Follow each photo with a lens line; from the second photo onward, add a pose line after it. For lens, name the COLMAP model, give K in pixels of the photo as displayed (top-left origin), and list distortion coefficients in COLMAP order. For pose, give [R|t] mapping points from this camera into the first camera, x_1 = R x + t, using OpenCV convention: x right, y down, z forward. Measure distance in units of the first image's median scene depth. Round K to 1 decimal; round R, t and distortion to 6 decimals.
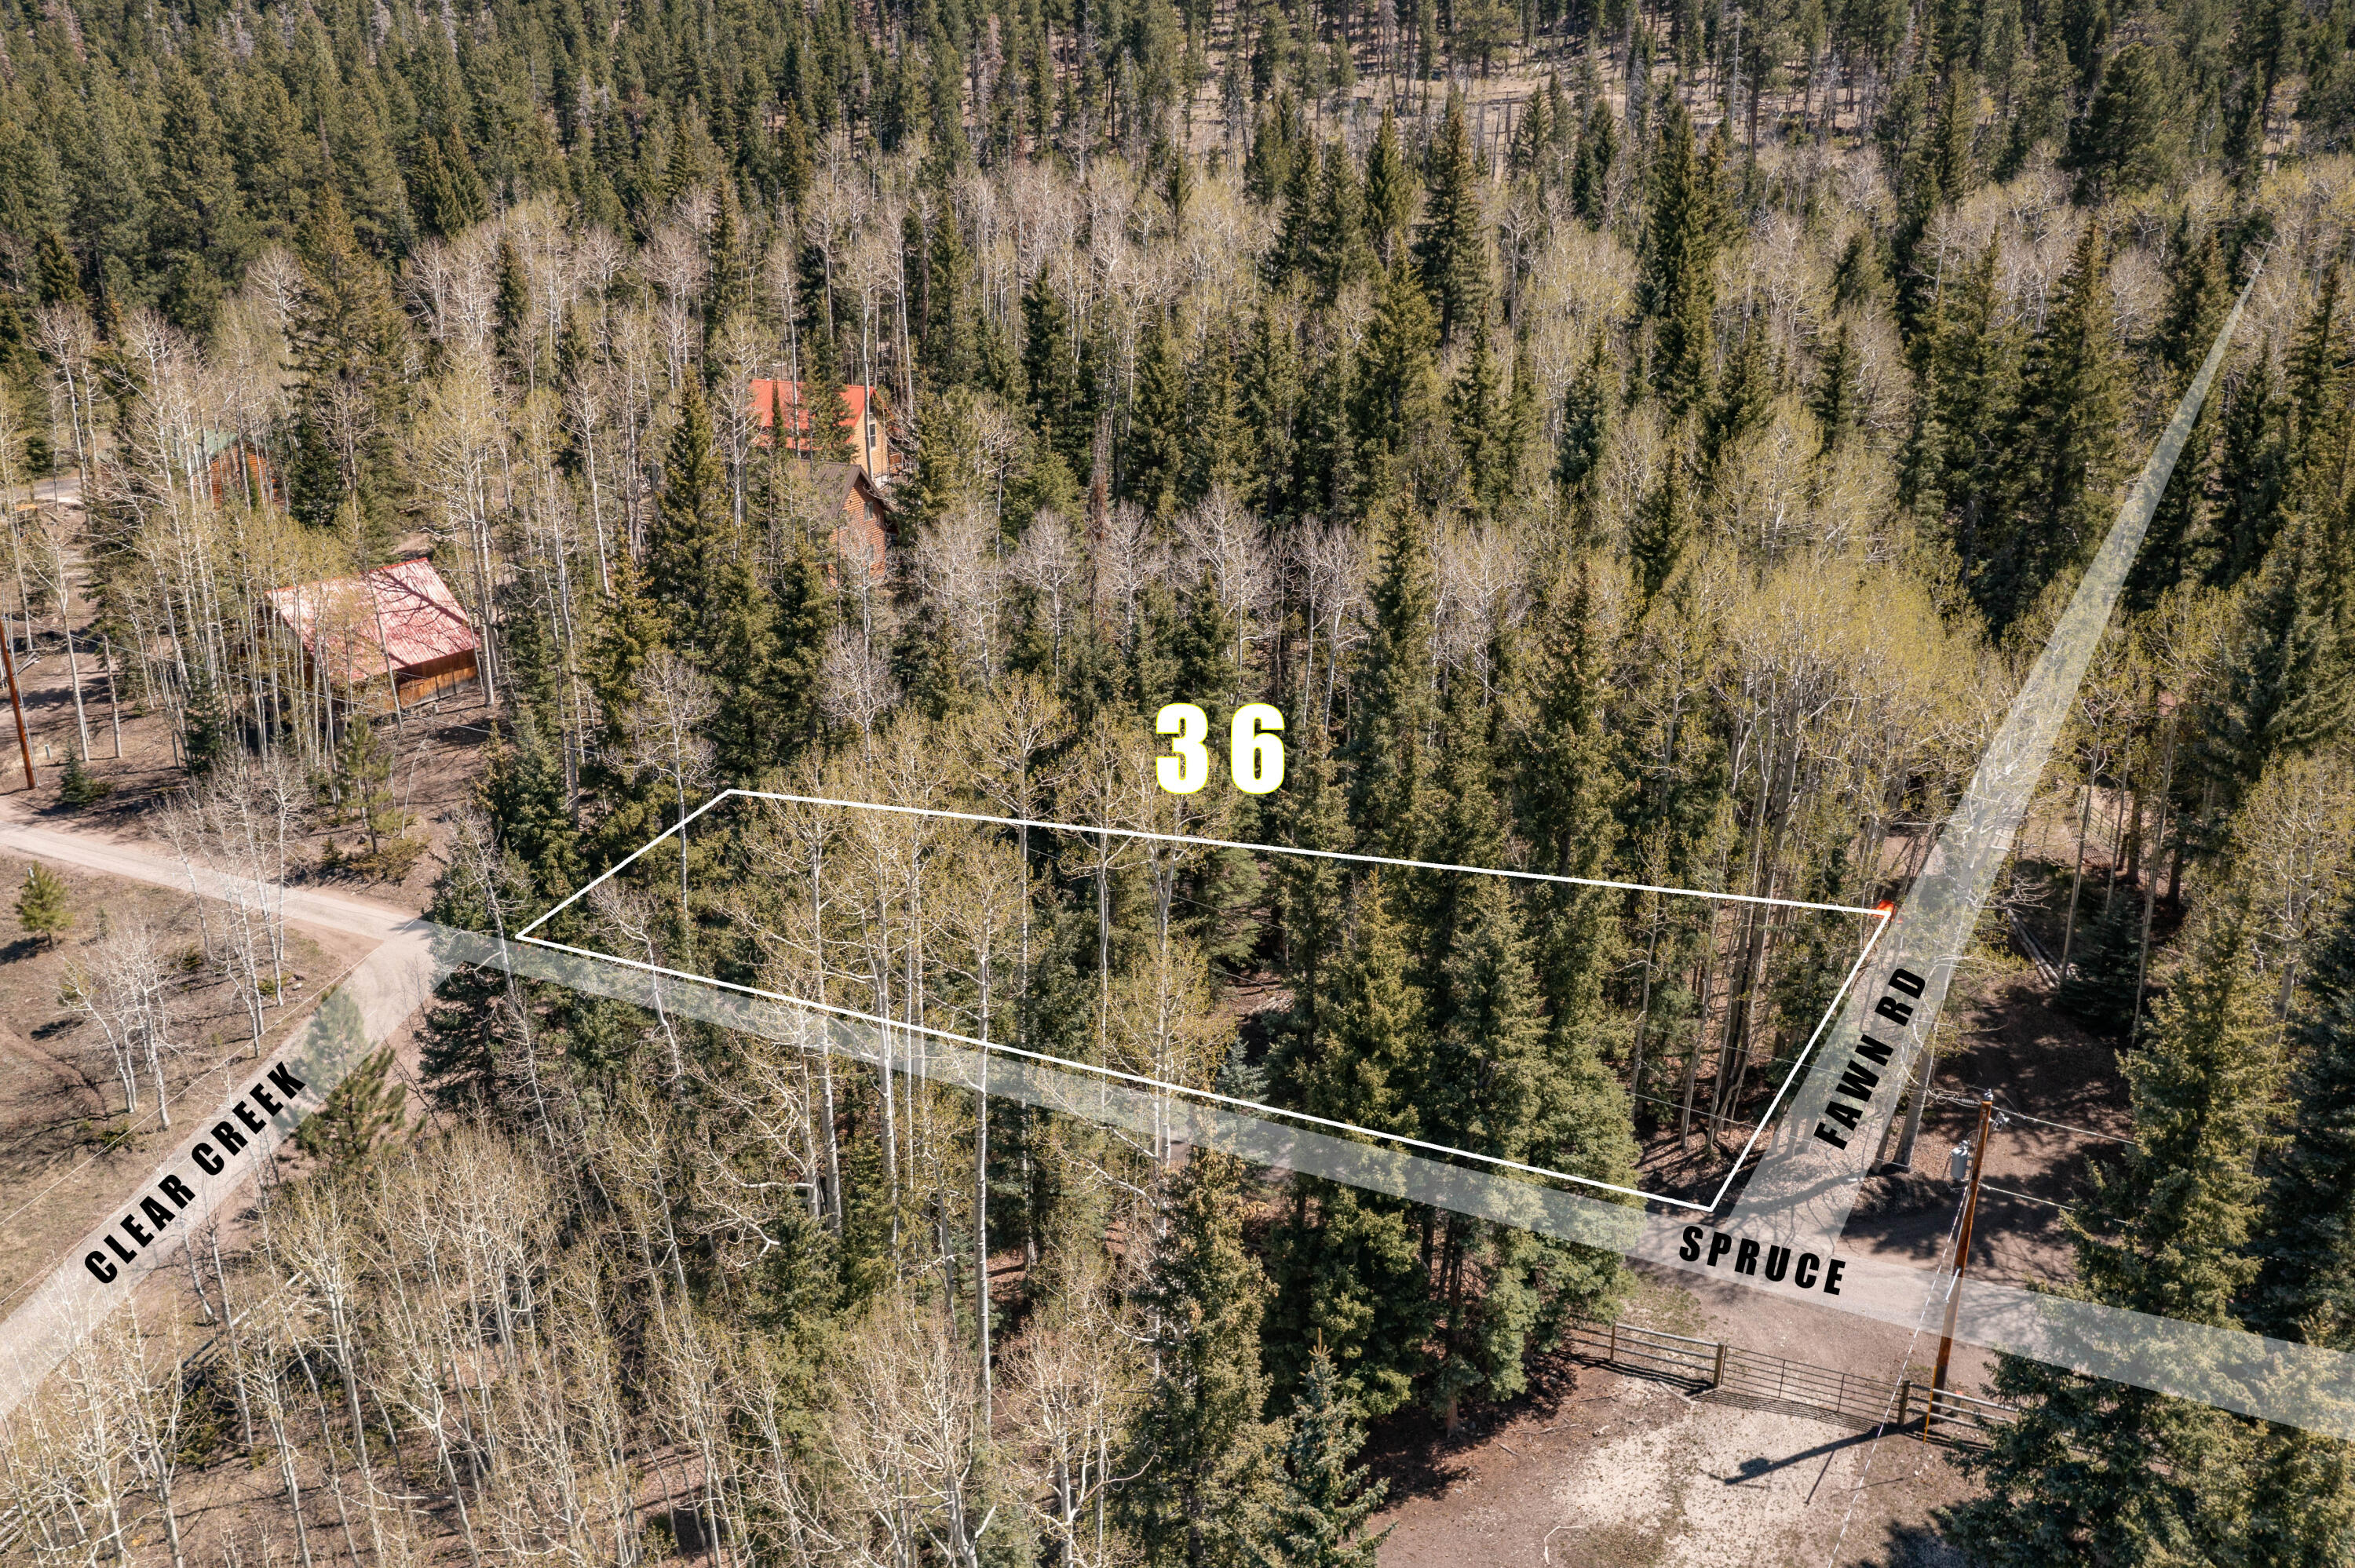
lens RADIAL K [[1867.2, 0, 1177.5], [0, 1867.2, 784.0], [0, 0, 1]] dist [0.001210, -0.002885]
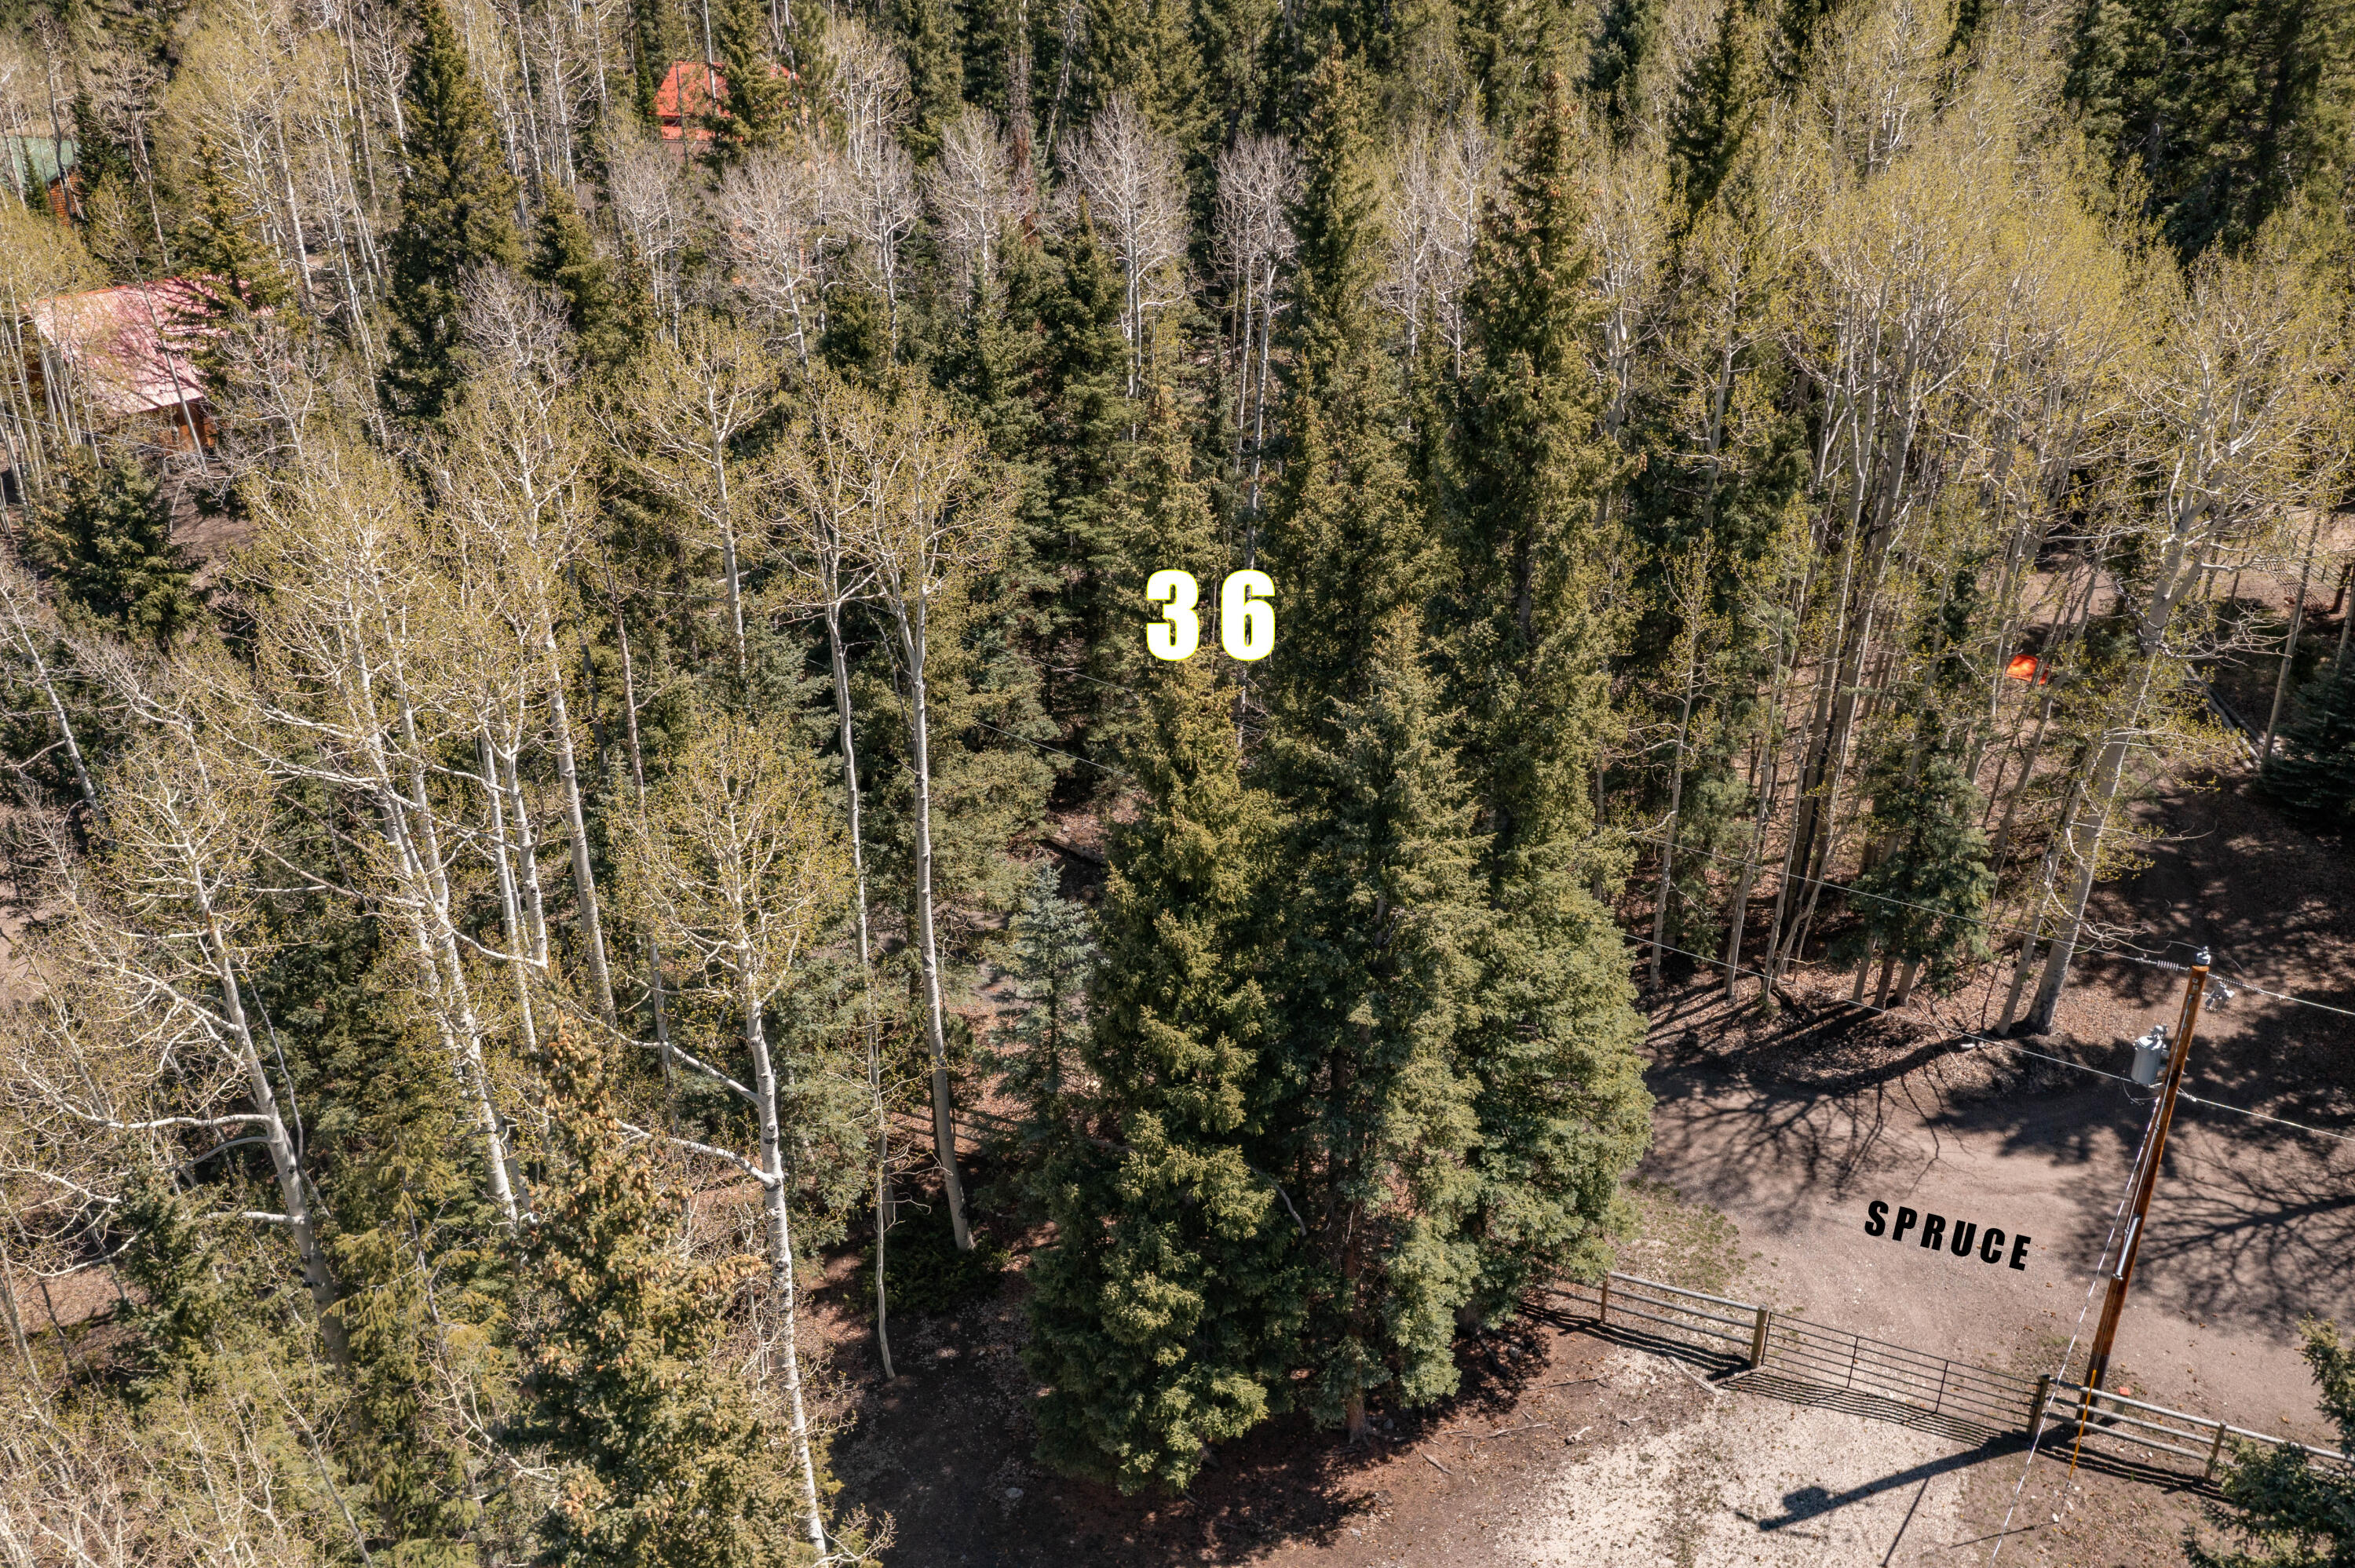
lens RADIAL K [[1867.2, 0, 1177.5], [0, 1867.2, 784.0], [0, 0, 1]] dist [0.001210, -0.002885]
pose [[0.998627, -0.006877, -0.051937, 0.117367], [0.013103, 0.992626, 0.120510, 0.028712], [0.050725, -0.121025, 0.991353, 0.347224]]
